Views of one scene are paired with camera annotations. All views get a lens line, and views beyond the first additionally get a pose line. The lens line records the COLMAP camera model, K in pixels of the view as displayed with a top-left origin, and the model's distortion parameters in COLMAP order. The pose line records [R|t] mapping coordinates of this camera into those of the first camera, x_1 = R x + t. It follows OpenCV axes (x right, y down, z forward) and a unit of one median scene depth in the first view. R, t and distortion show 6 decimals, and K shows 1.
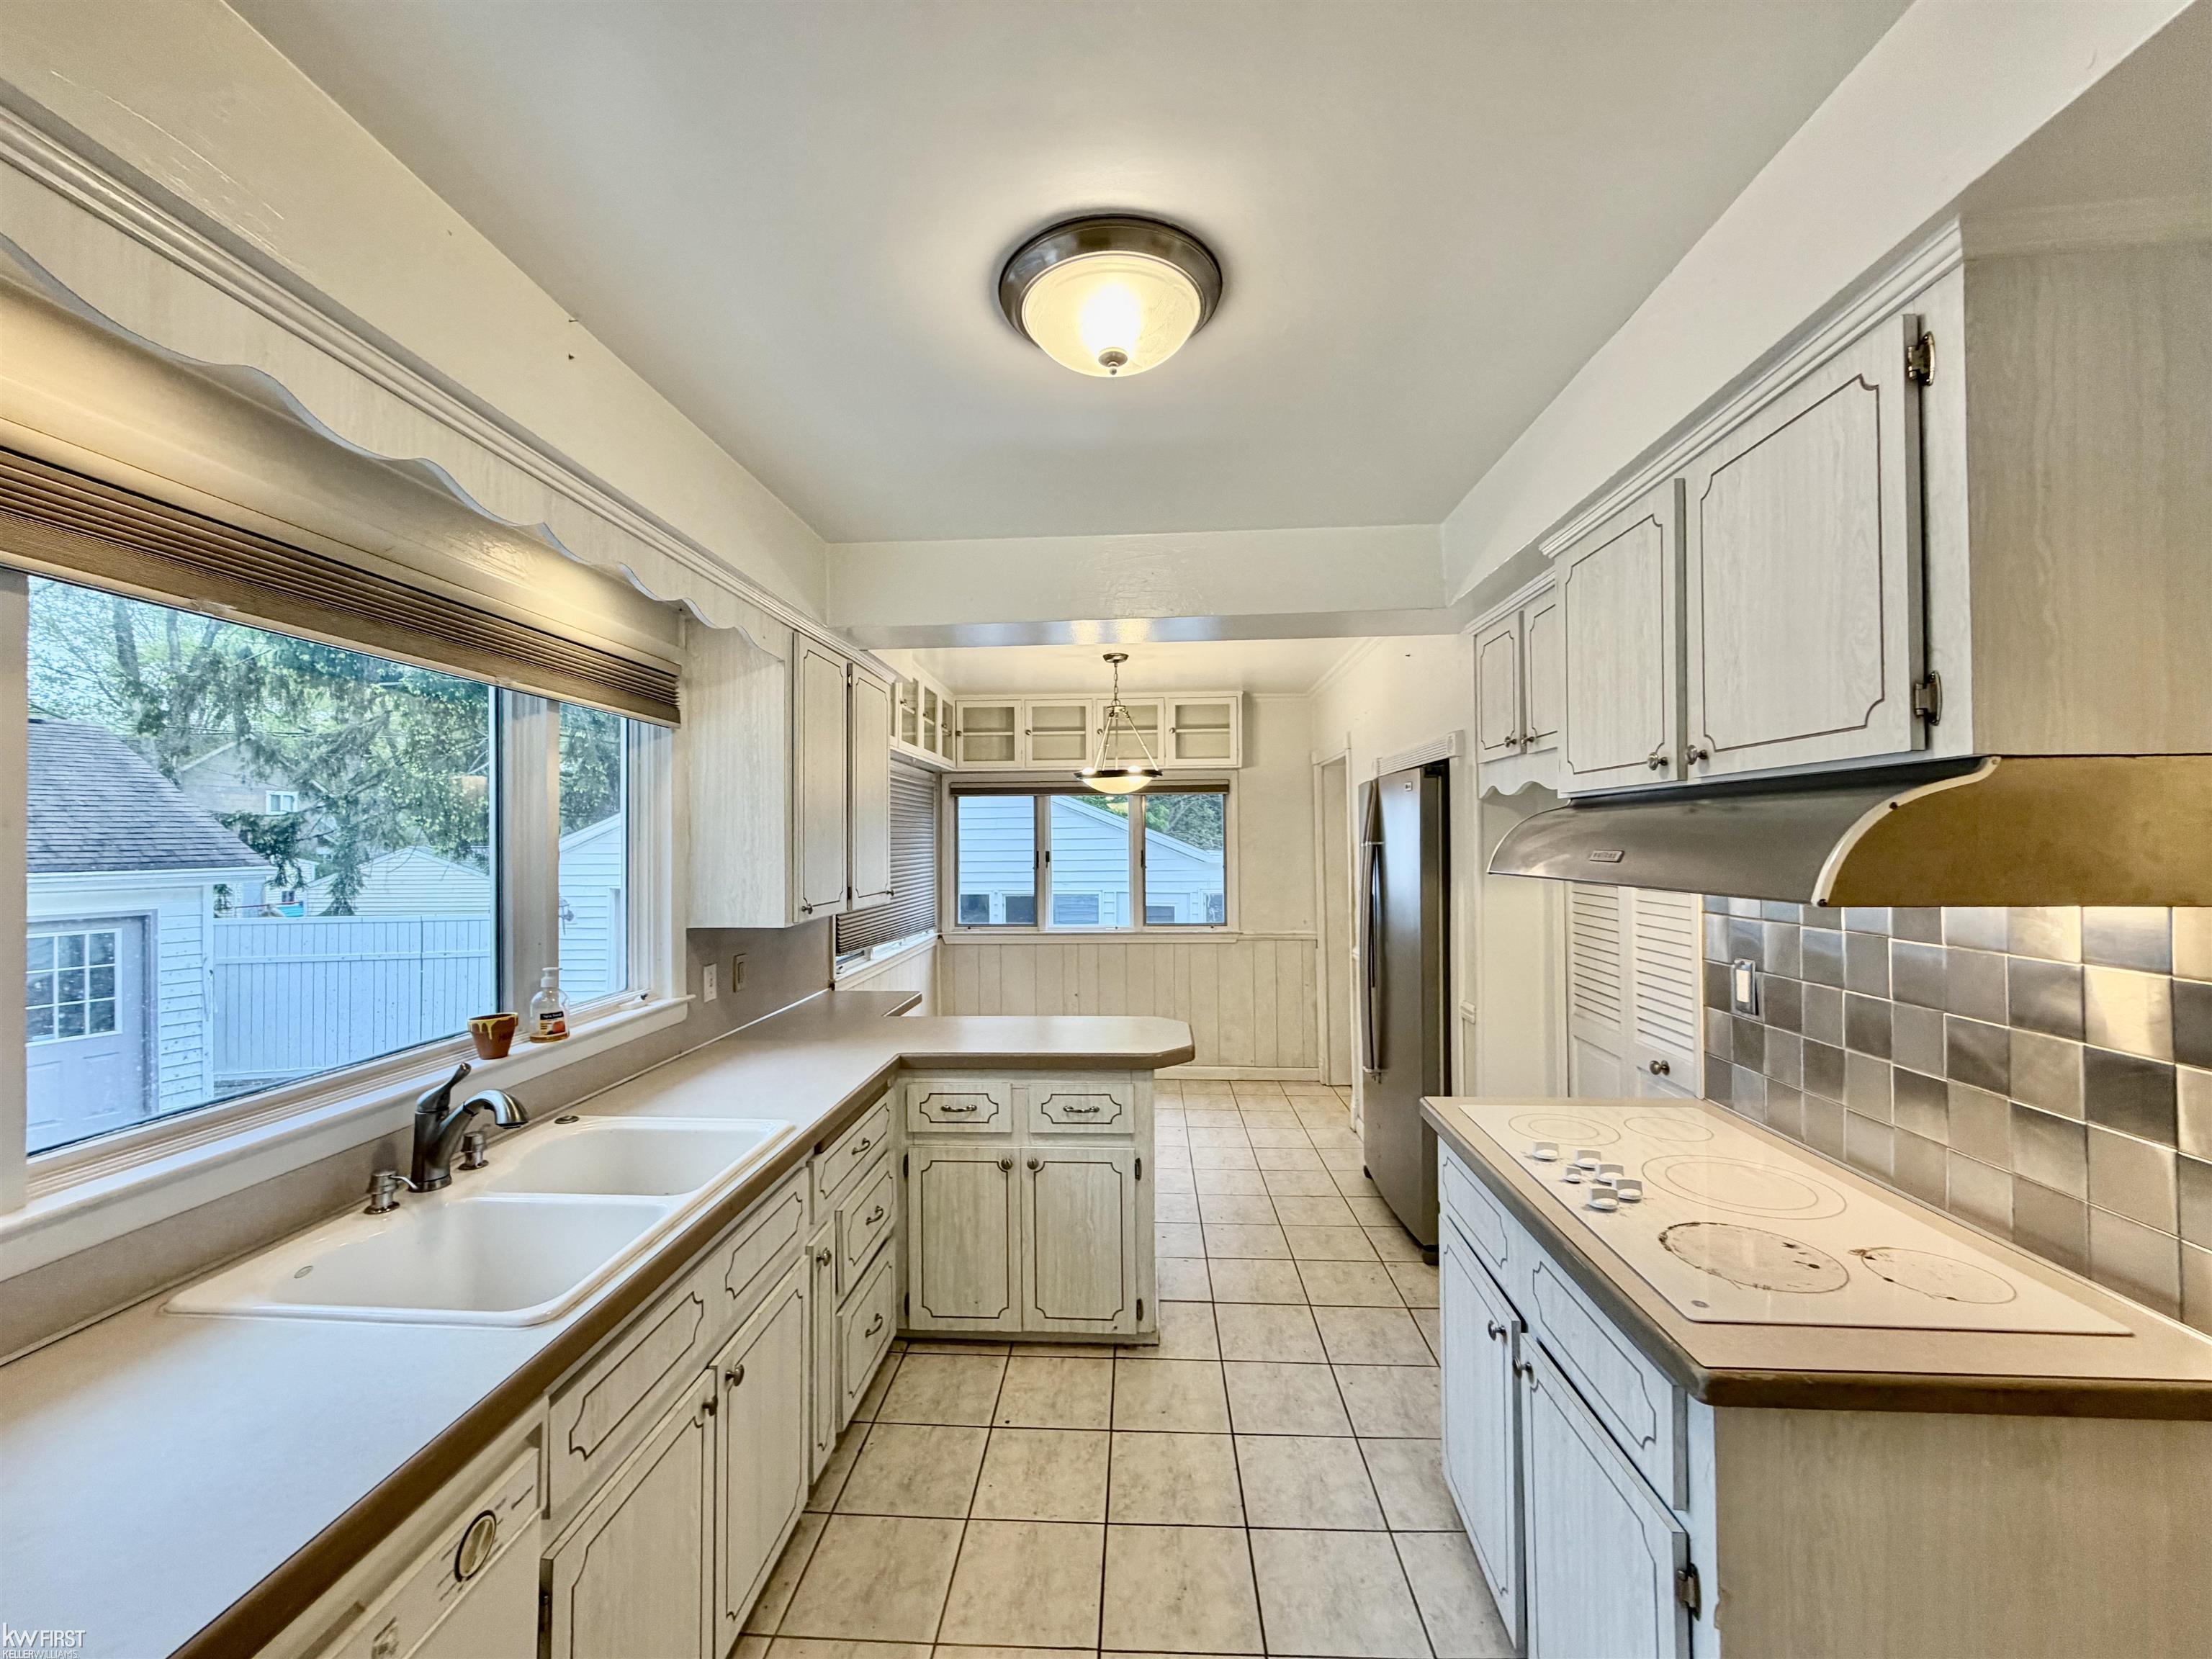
lens RADIAL K [[910.2, 0, 1106.0], [0, 910.2, 829.5], [0, 0, 1]] dist [-0.000296, -0.000019]
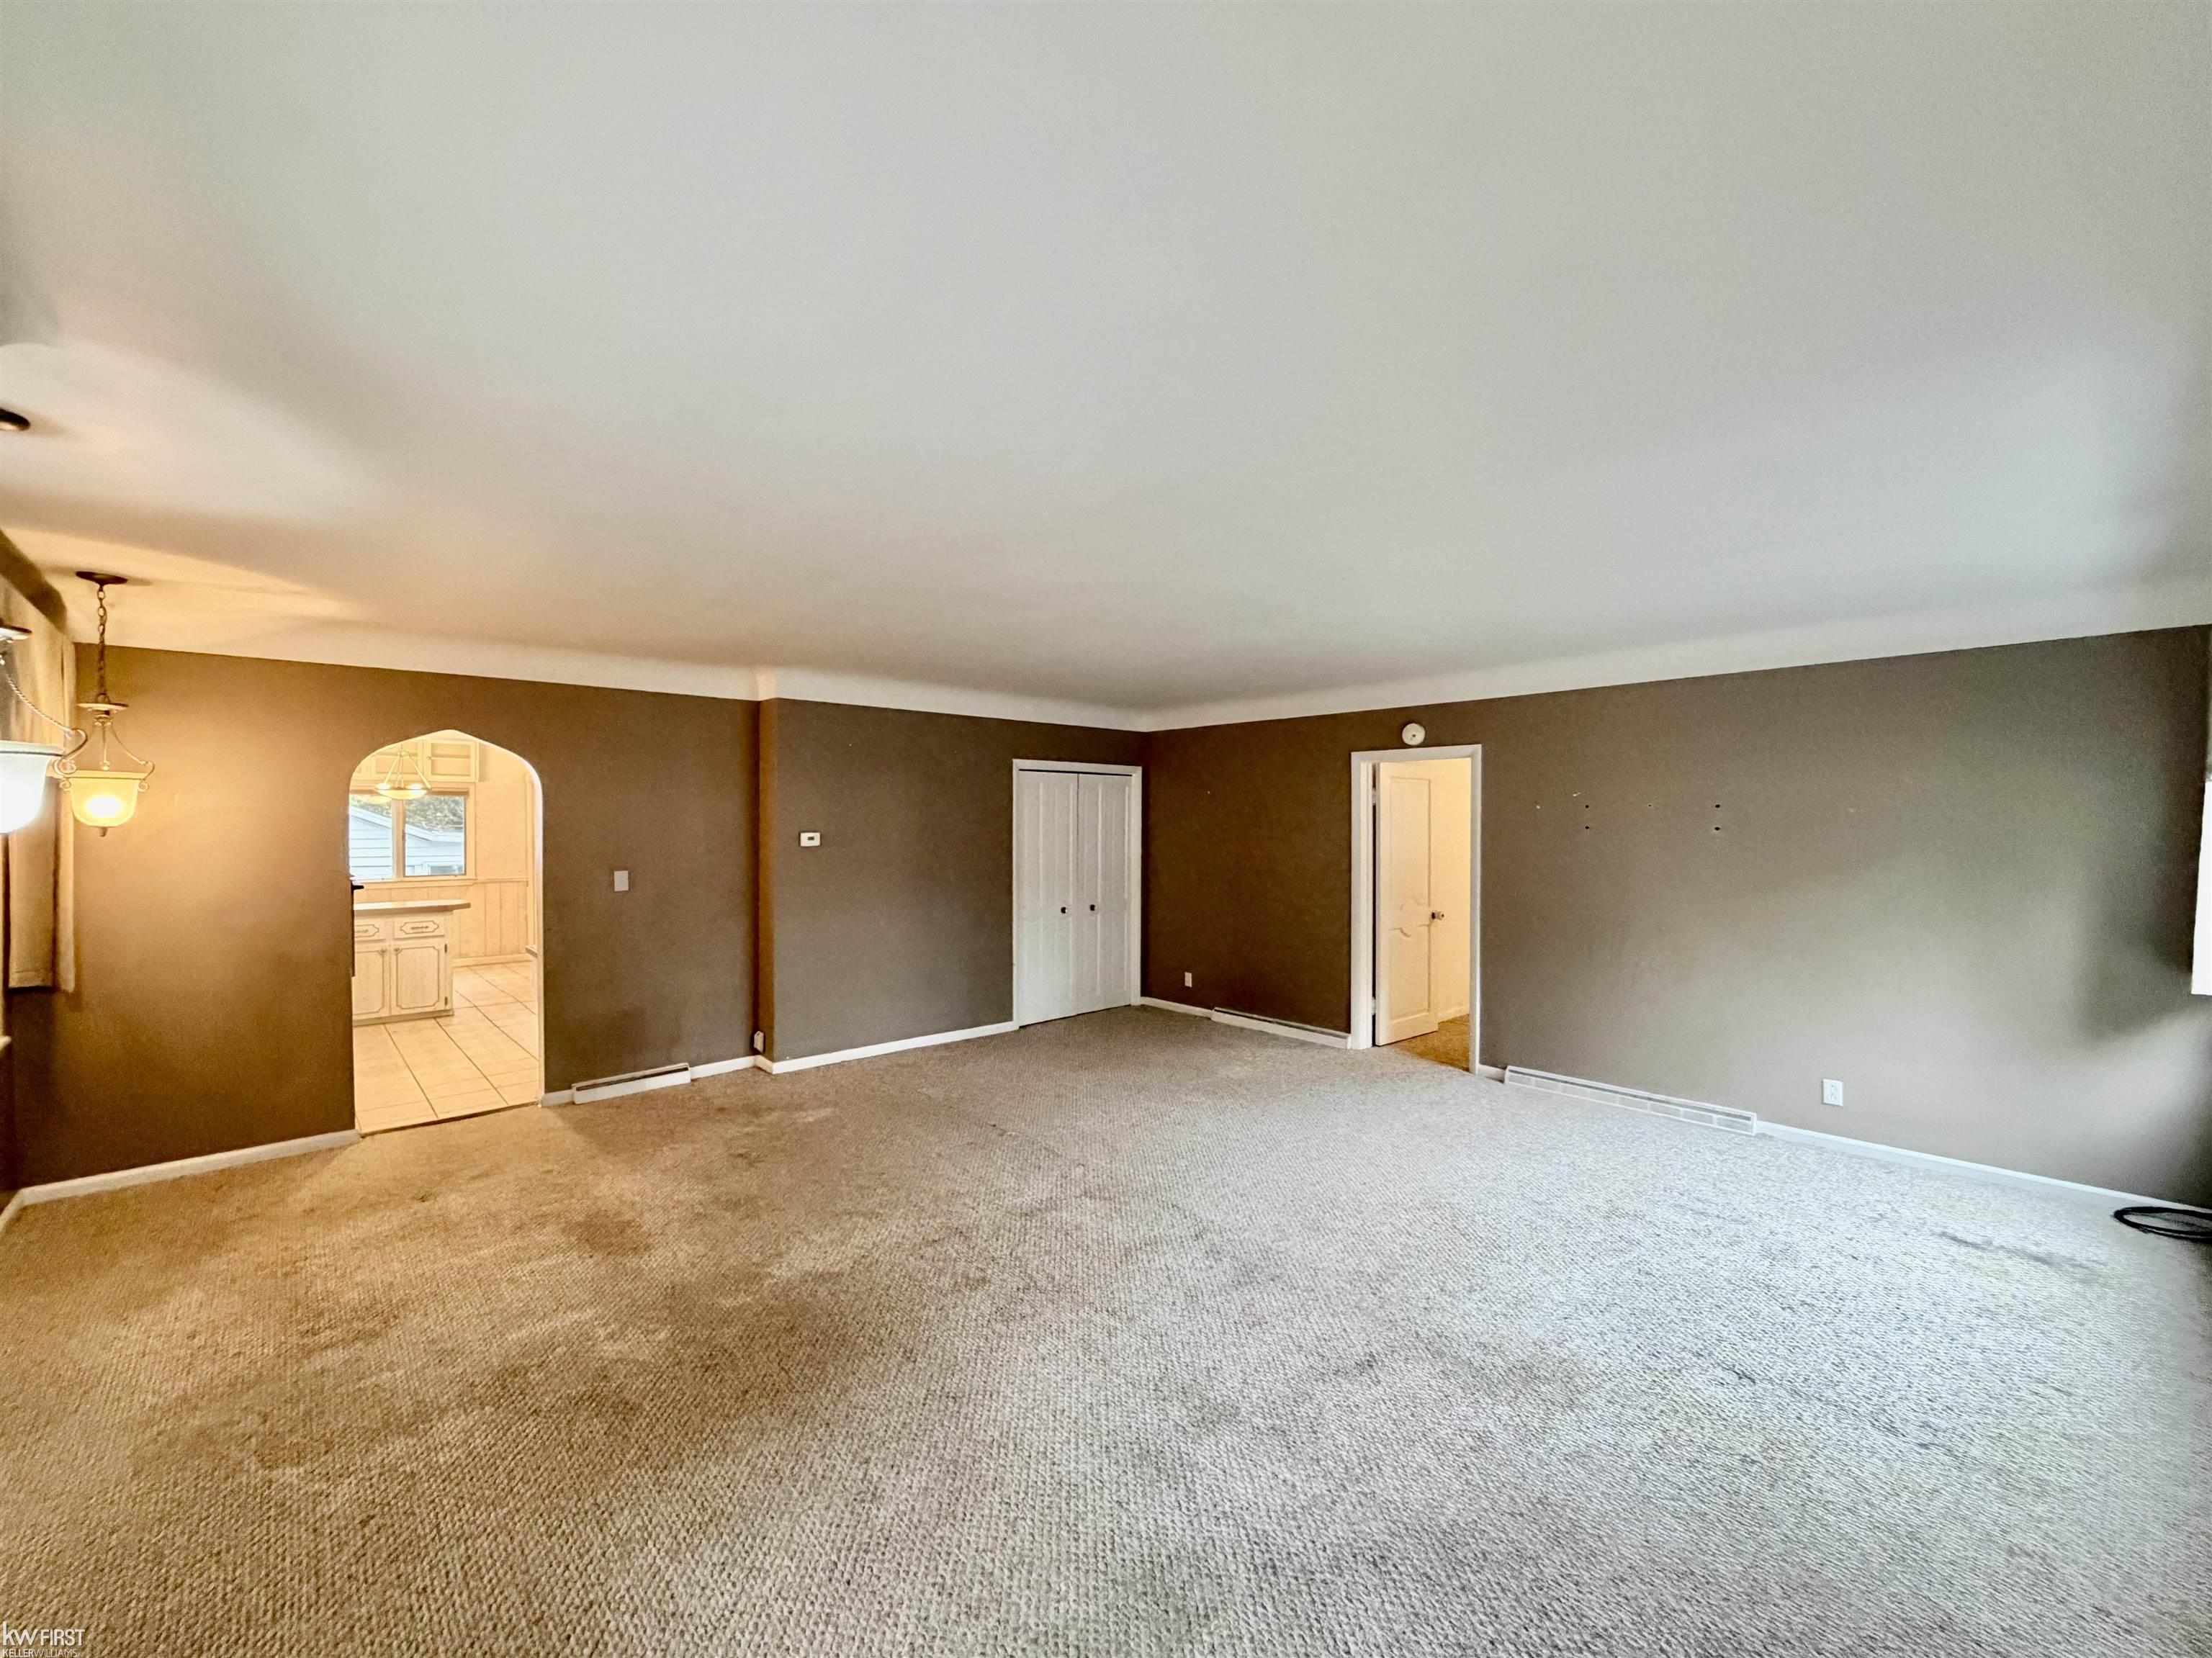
lens RADIAL K [[910.2, 0, 1106.0], [0, 910.2, 829.0], [0, 0, 1]] dist [-0.000296, -0.000019]
pose [[0.707665, 0.001118, 0.706548, -0.480474], [-0.014489, 0.999811, 0.012930, -0.041139], [-0.706400, -0.019388, 0.707547, -2.252412]]
